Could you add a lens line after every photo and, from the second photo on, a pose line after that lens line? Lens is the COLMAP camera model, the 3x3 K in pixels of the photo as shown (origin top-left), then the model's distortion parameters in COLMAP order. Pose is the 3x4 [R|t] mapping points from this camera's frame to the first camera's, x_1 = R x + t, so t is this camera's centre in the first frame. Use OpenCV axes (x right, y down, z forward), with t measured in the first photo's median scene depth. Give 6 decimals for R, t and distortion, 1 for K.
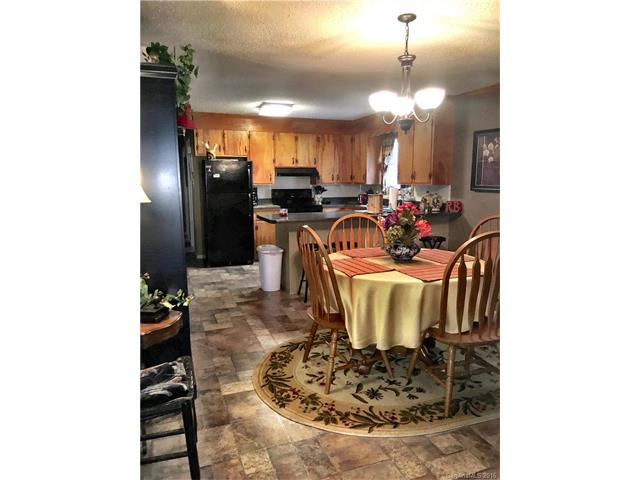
lens RADIAL K [[415.8, 0, 320.0], [0, 415.8, 240.0], [0, 0, 1]] dist [-0.000676, -0.000646]
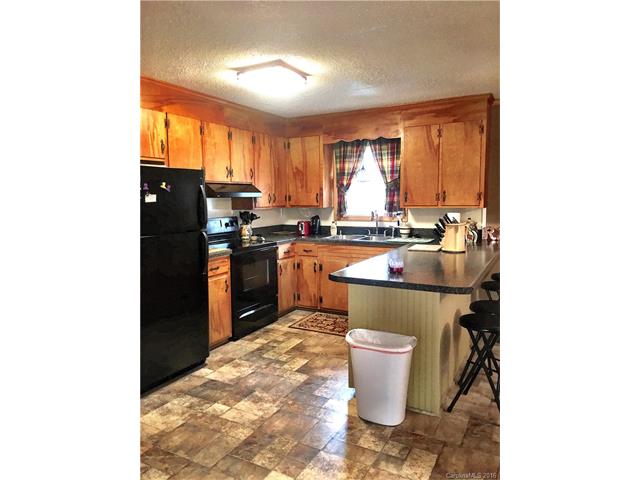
lens RADIAL K [[414.4, 0, 320.8], [0, 414.4, 226.3], [0, 0, 1]] dist [0.002121, -0.000115]
pose [[0.757802, -0.048540, 0.650677, -0.372702], [0.099260, 0.994198, -0.041436, -0.075364], [-0.644891, 0.095986, 0.758223, 0.481015]]
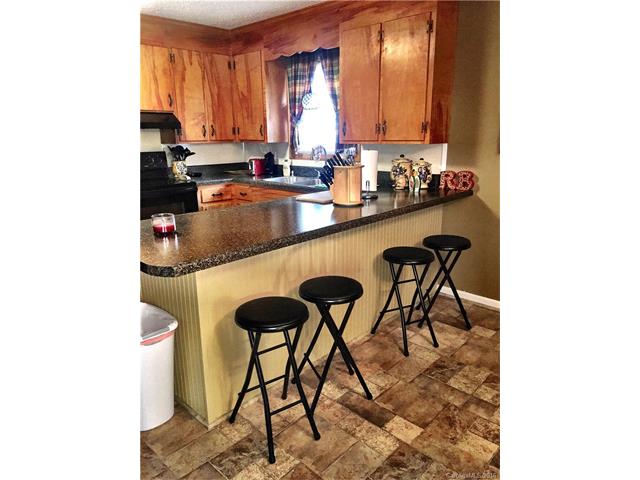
lens RADIAL K [[418.5, 0, 331.0], [0, 418.5, 239.7], [0, 0, 1]] dist [-0.000720, -0.000720]
pose [[0.894775, -0.112753, 0.432048, -0.085392], [0.067380, 0.990608, 0.118978, -0.063298], [-0.441405, -0.077347, 0.893968, 0.428001]]
